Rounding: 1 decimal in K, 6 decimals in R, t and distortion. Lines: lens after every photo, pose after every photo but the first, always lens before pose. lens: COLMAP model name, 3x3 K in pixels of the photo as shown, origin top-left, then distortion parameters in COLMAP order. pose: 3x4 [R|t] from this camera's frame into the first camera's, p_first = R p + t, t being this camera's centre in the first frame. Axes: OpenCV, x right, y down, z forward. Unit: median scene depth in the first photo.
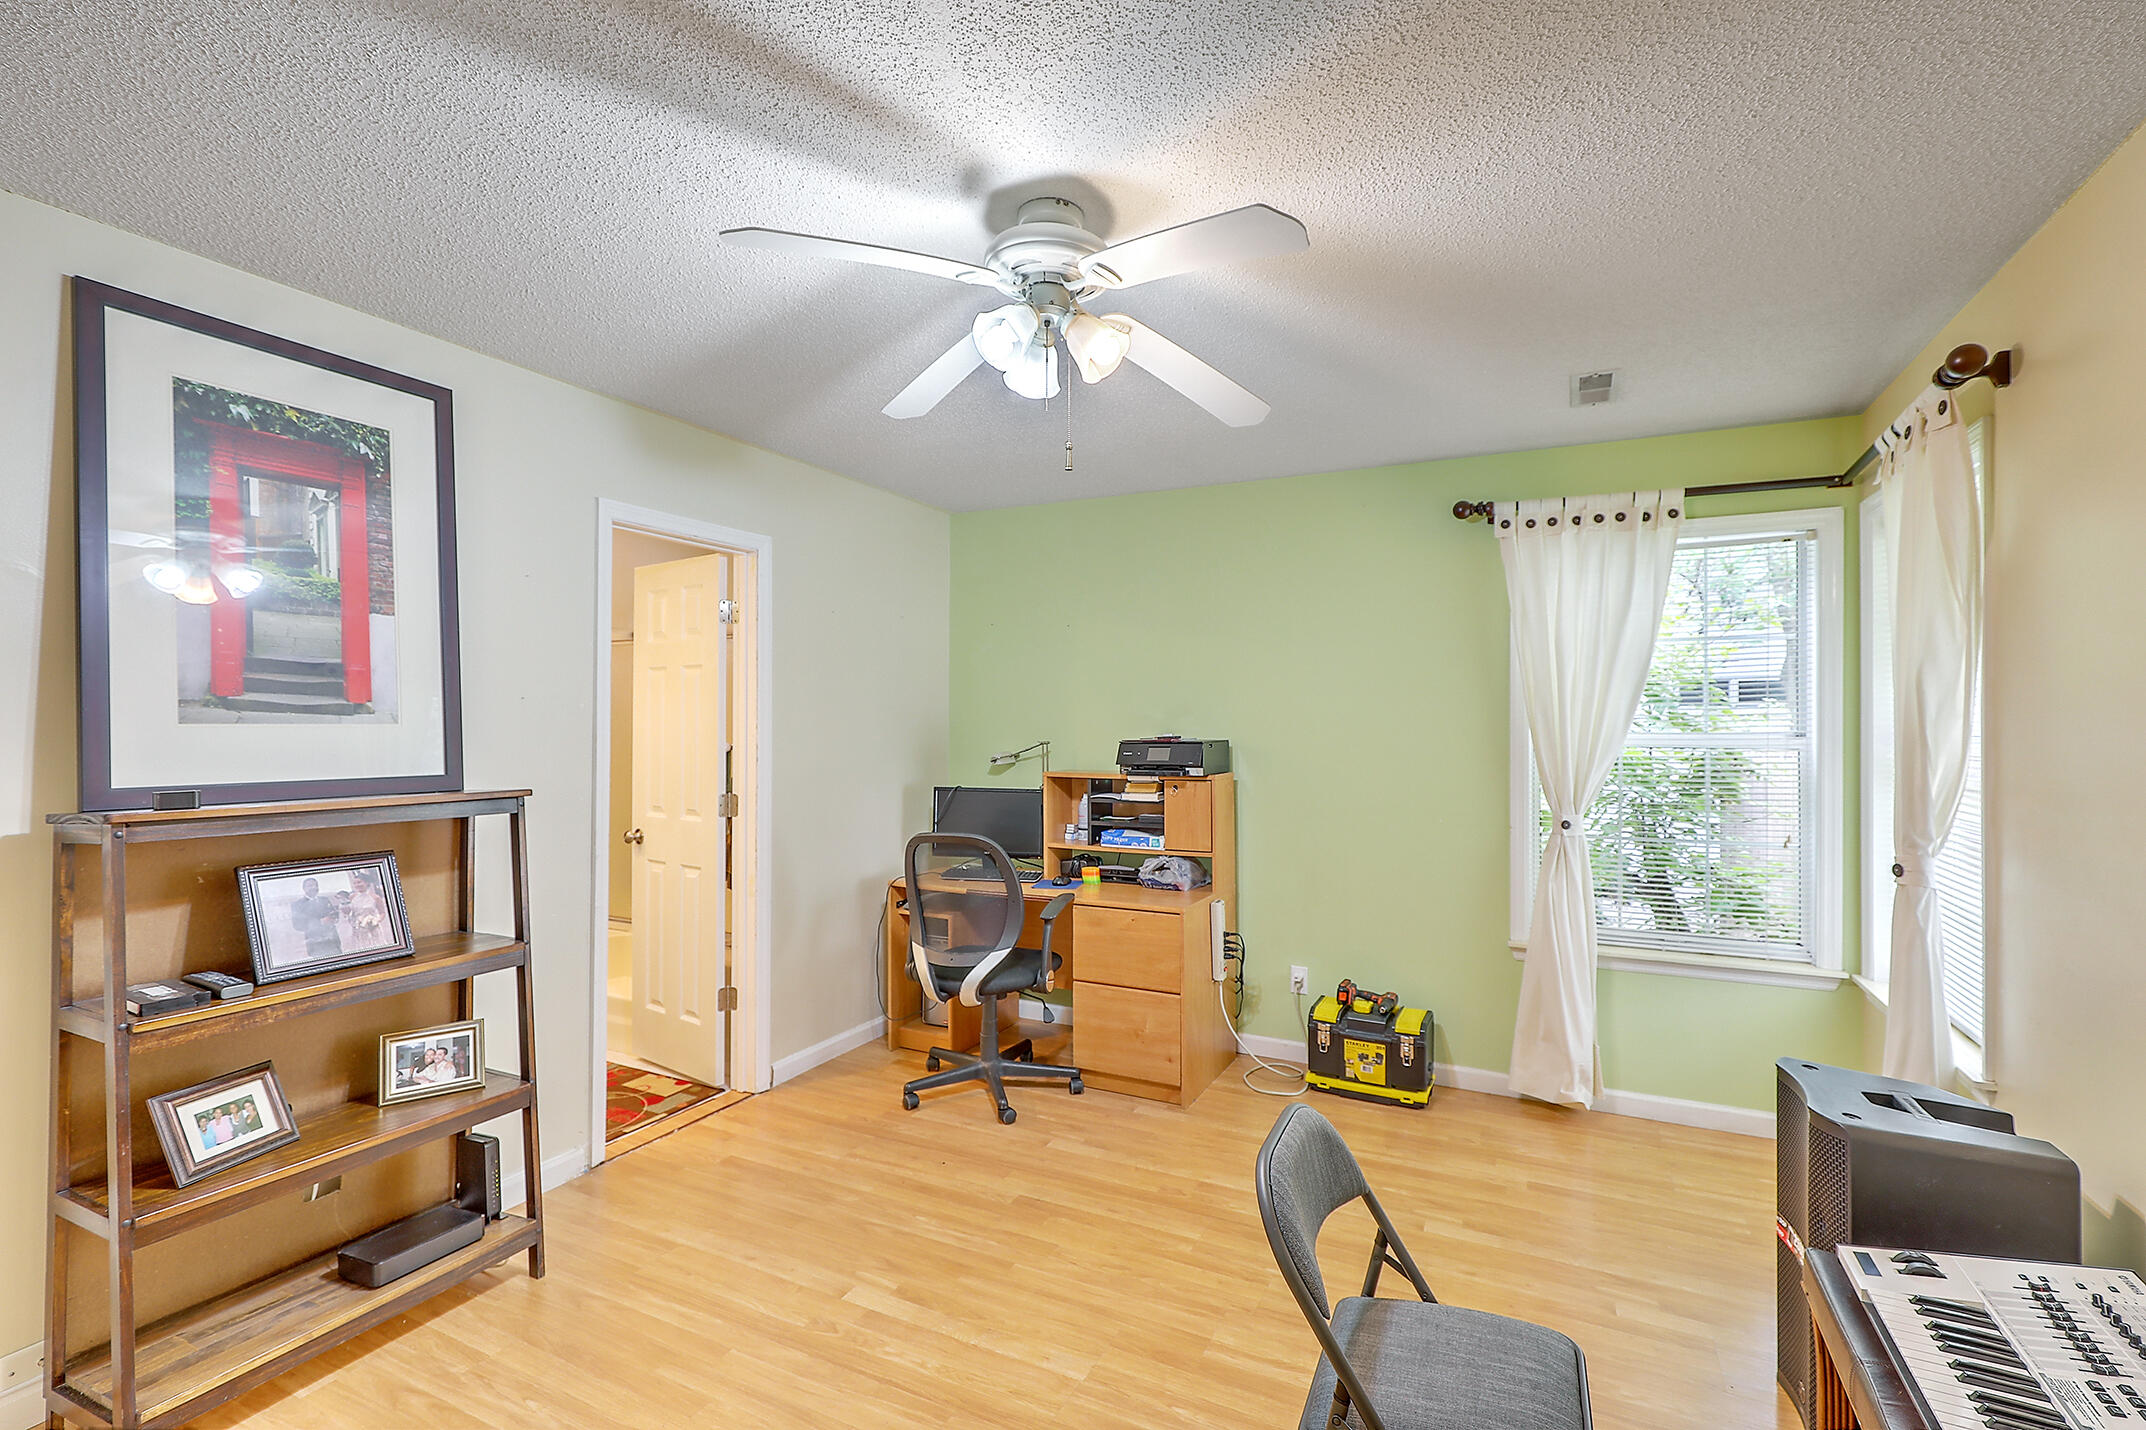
lens RADIAL K [[960.1, 0, 1086.5], [0, 960.1, 712.4], [0, 0, 1]] dist [0.000051, 0.000171]
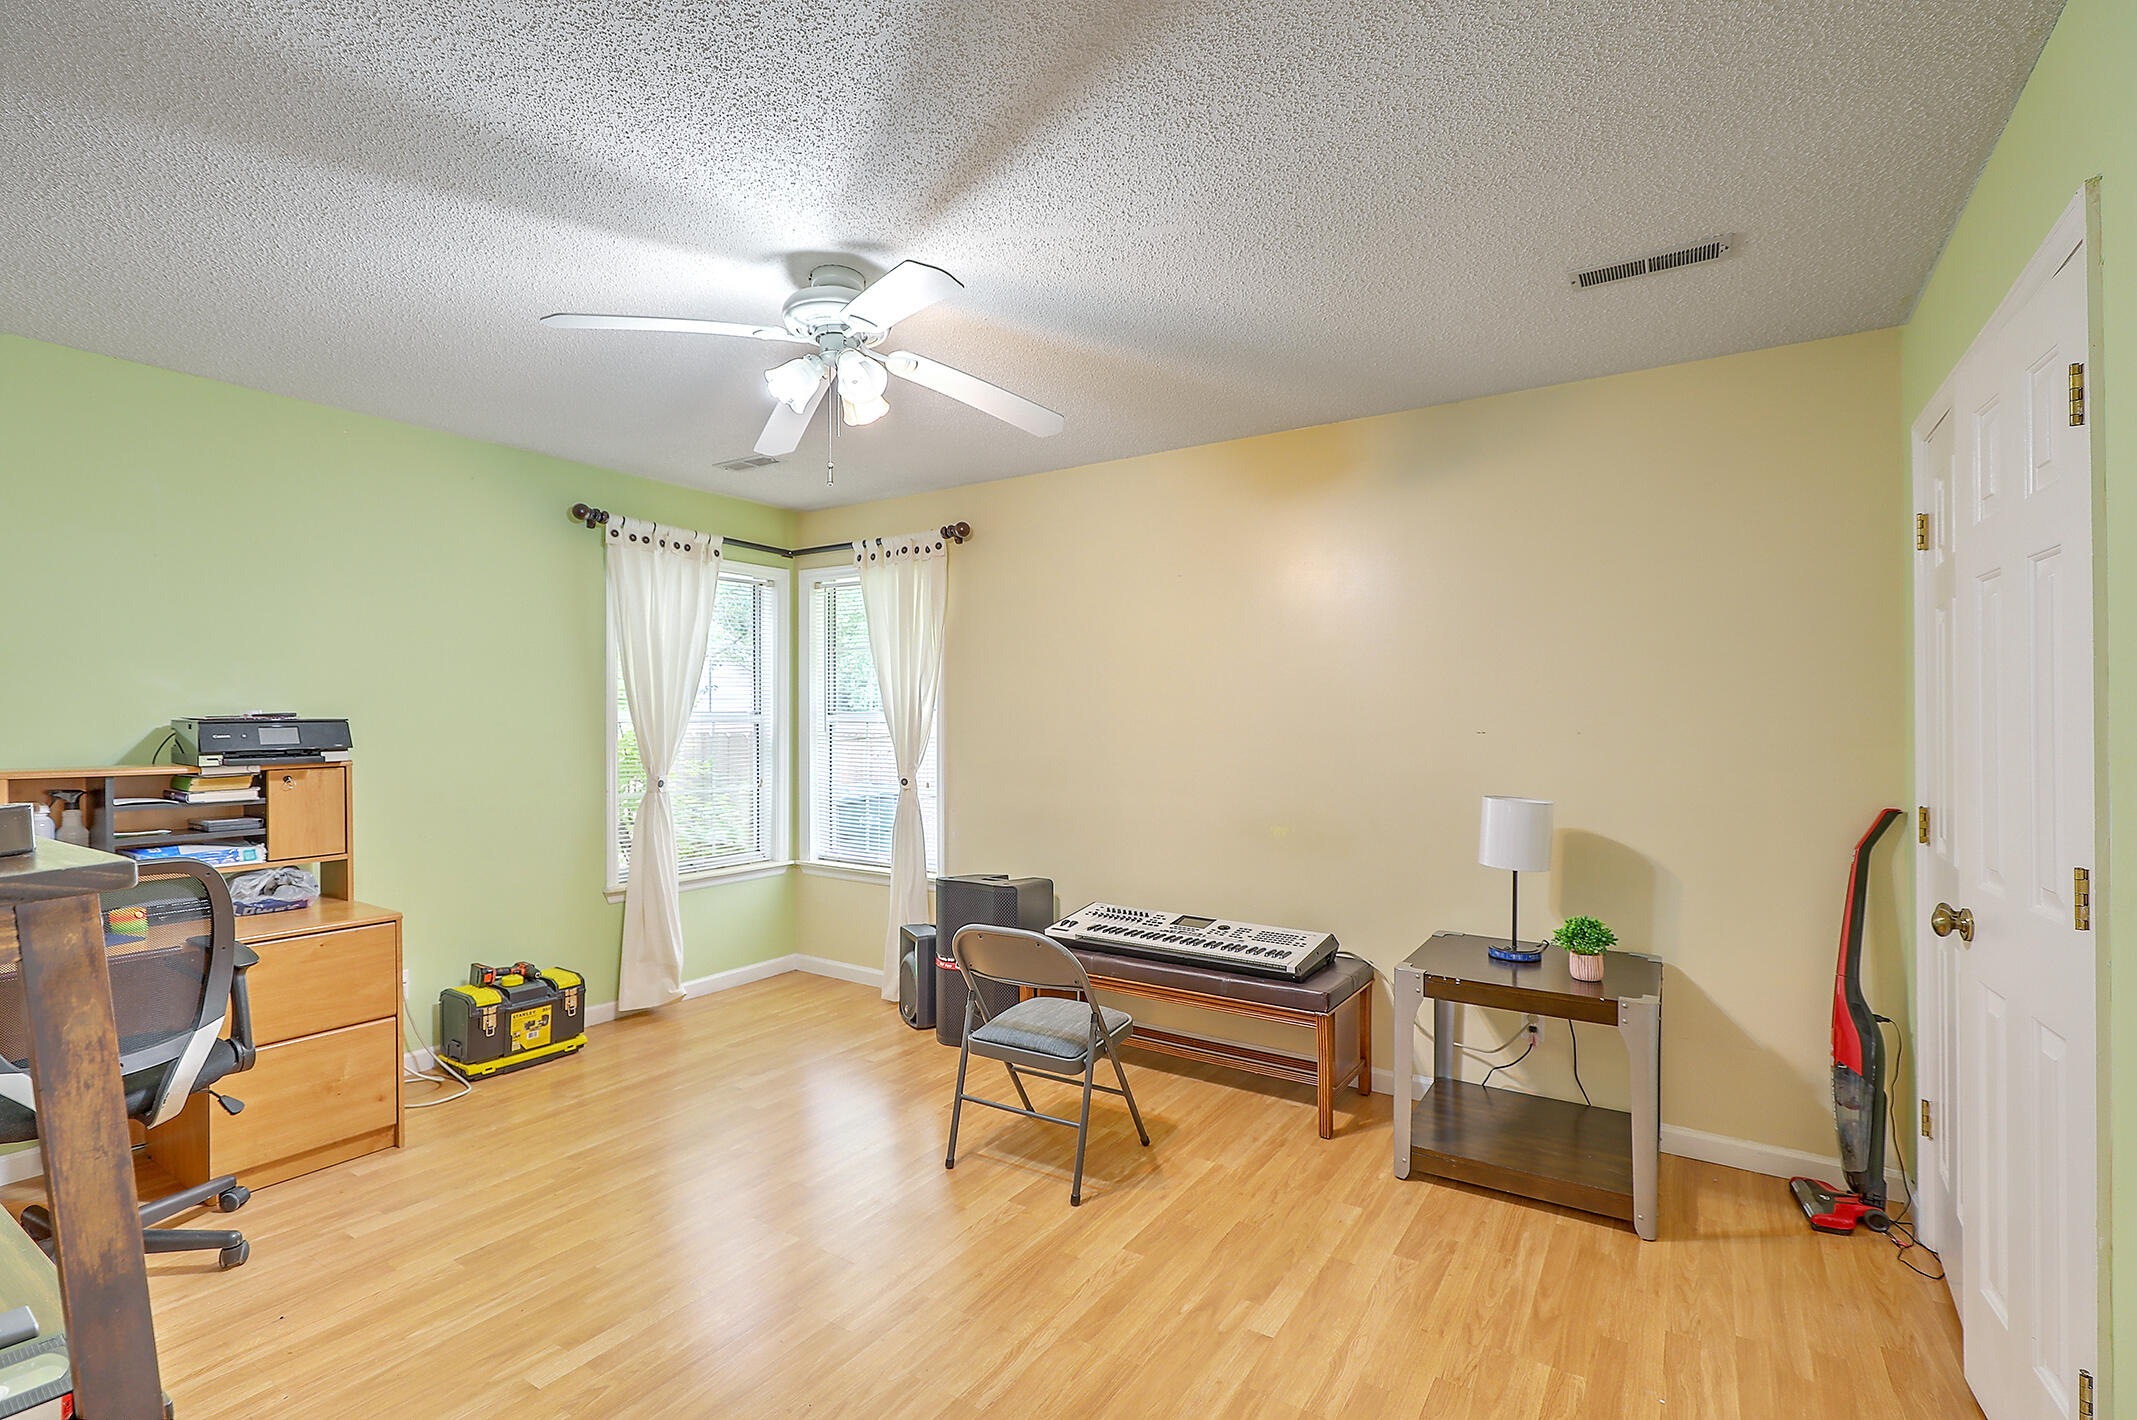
lens RADIAL K [[956.1, 0, 1081.9], [0, 956.1, 707.4], [0, 0, 1]] dist [0.000051, 0.000171]
pose [[0.115500, 0.011337, 0.993243, -0.740855], [-0.010572, 0.999892, -0.010184, 0.025881], [-0.993251, -0.009324, 0.115607, 0.331672]]
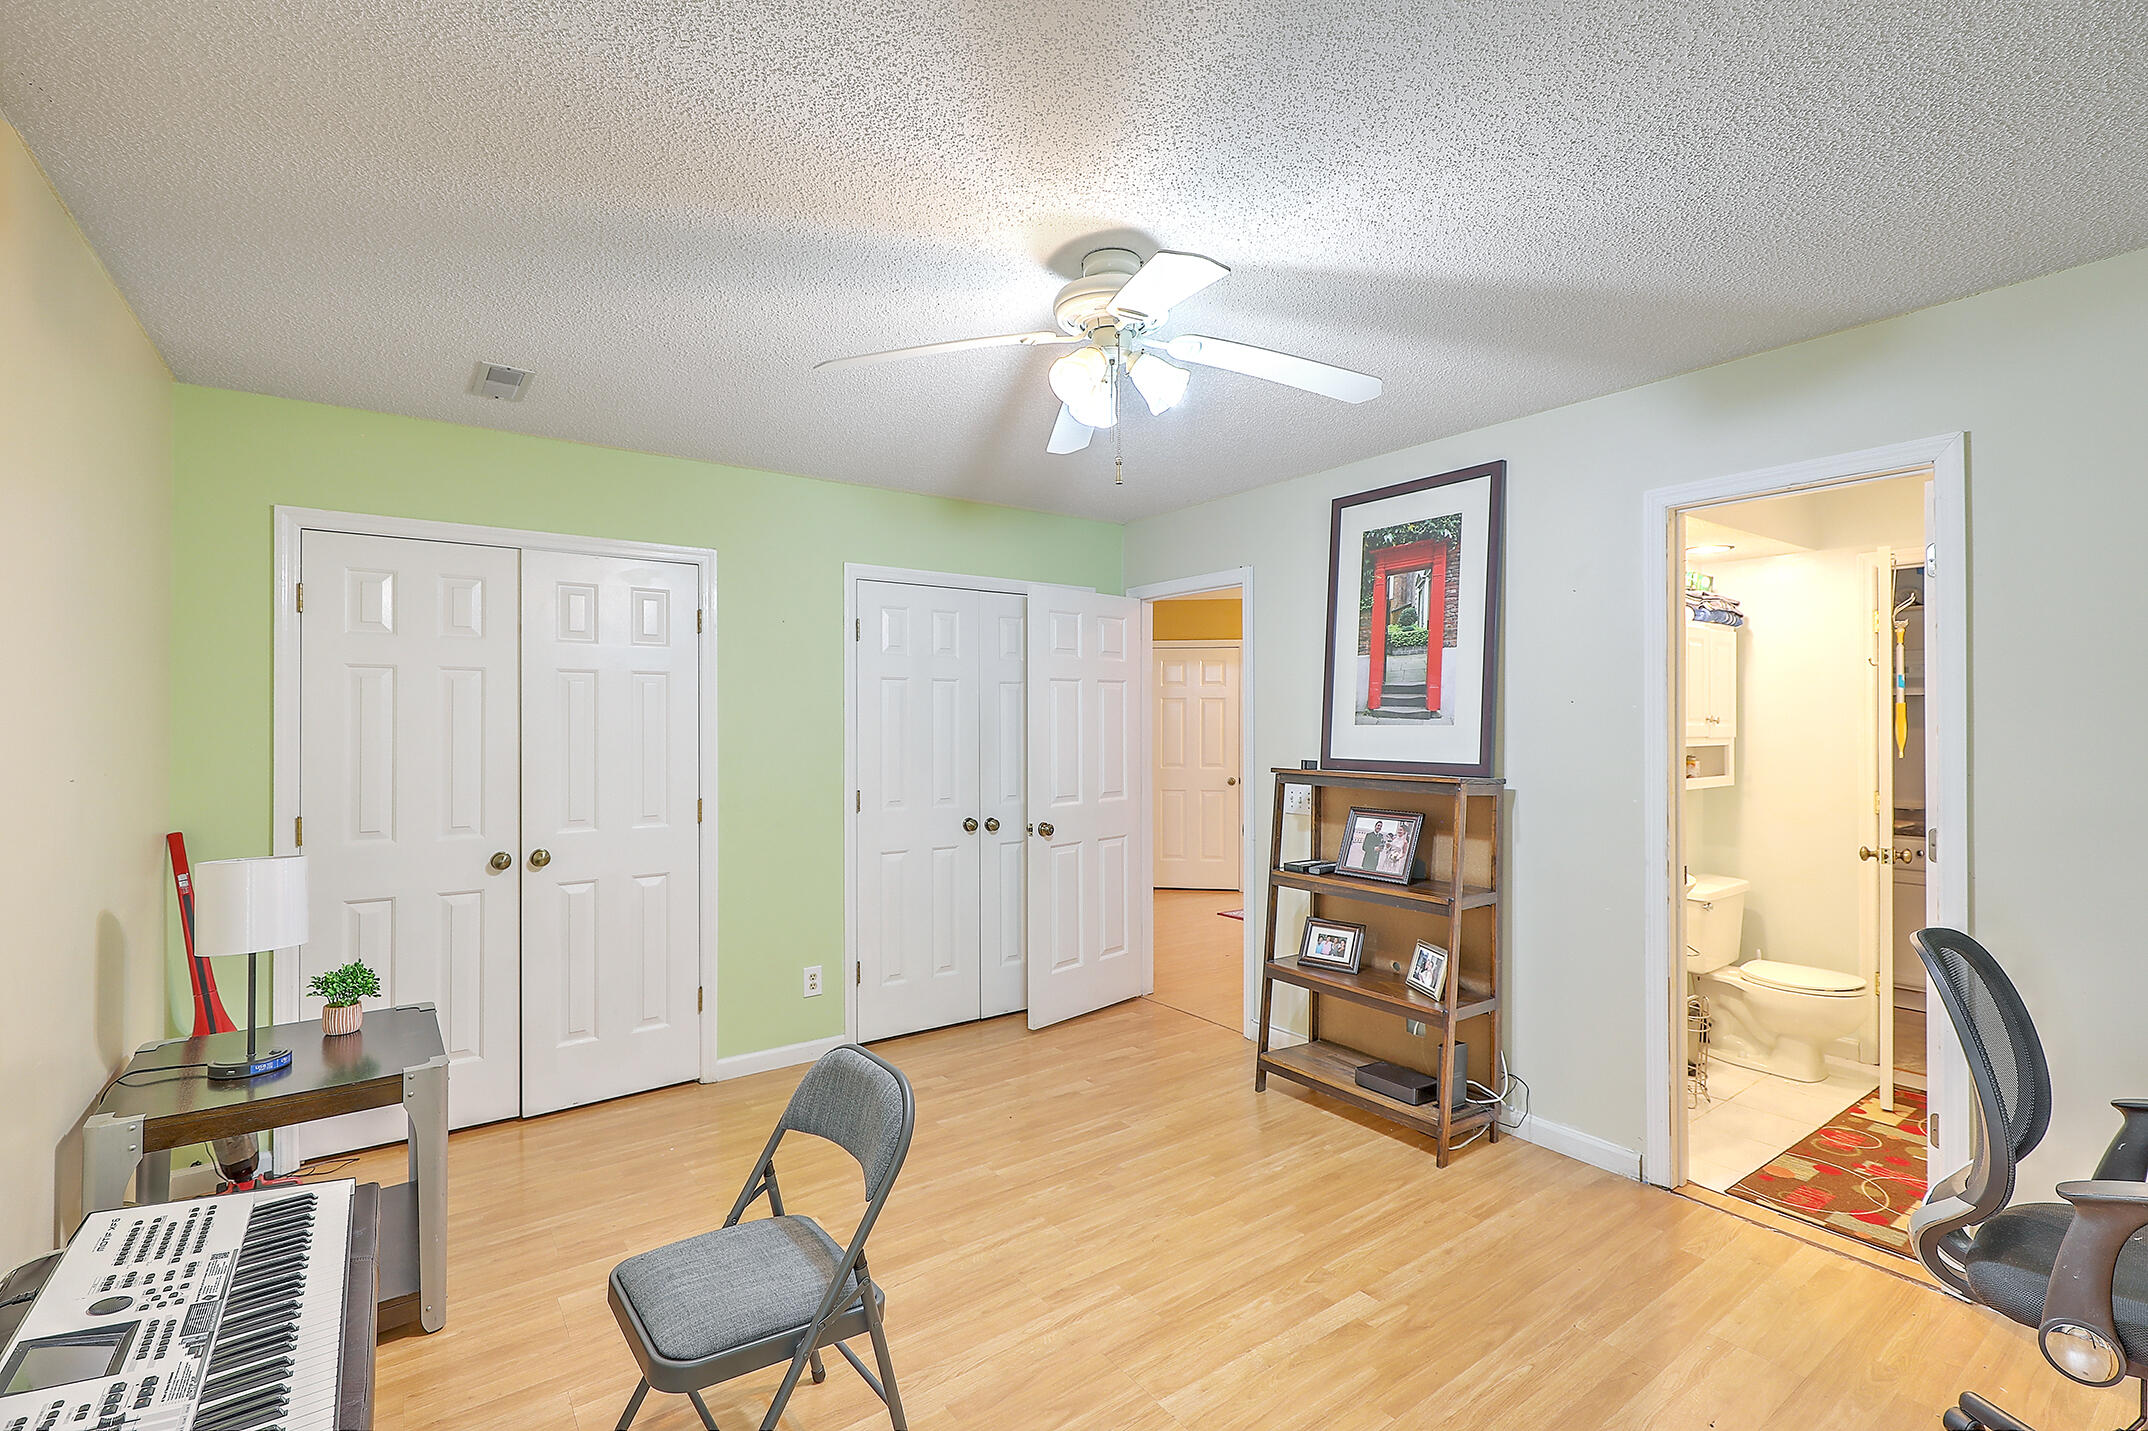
lens RADIAL K [[961.0, 0, 1087.5], [0, 961.0, 712.9], [0, 0, 1]] dist [0.000051, 0.000171]
pose [[-0.465497, -0.010029, -0.884993, 0.573916], [0.009939, 0.999814, -0.016558, 0.009113], [0.884994, -0.016503, -0.465311, 0.896683]]
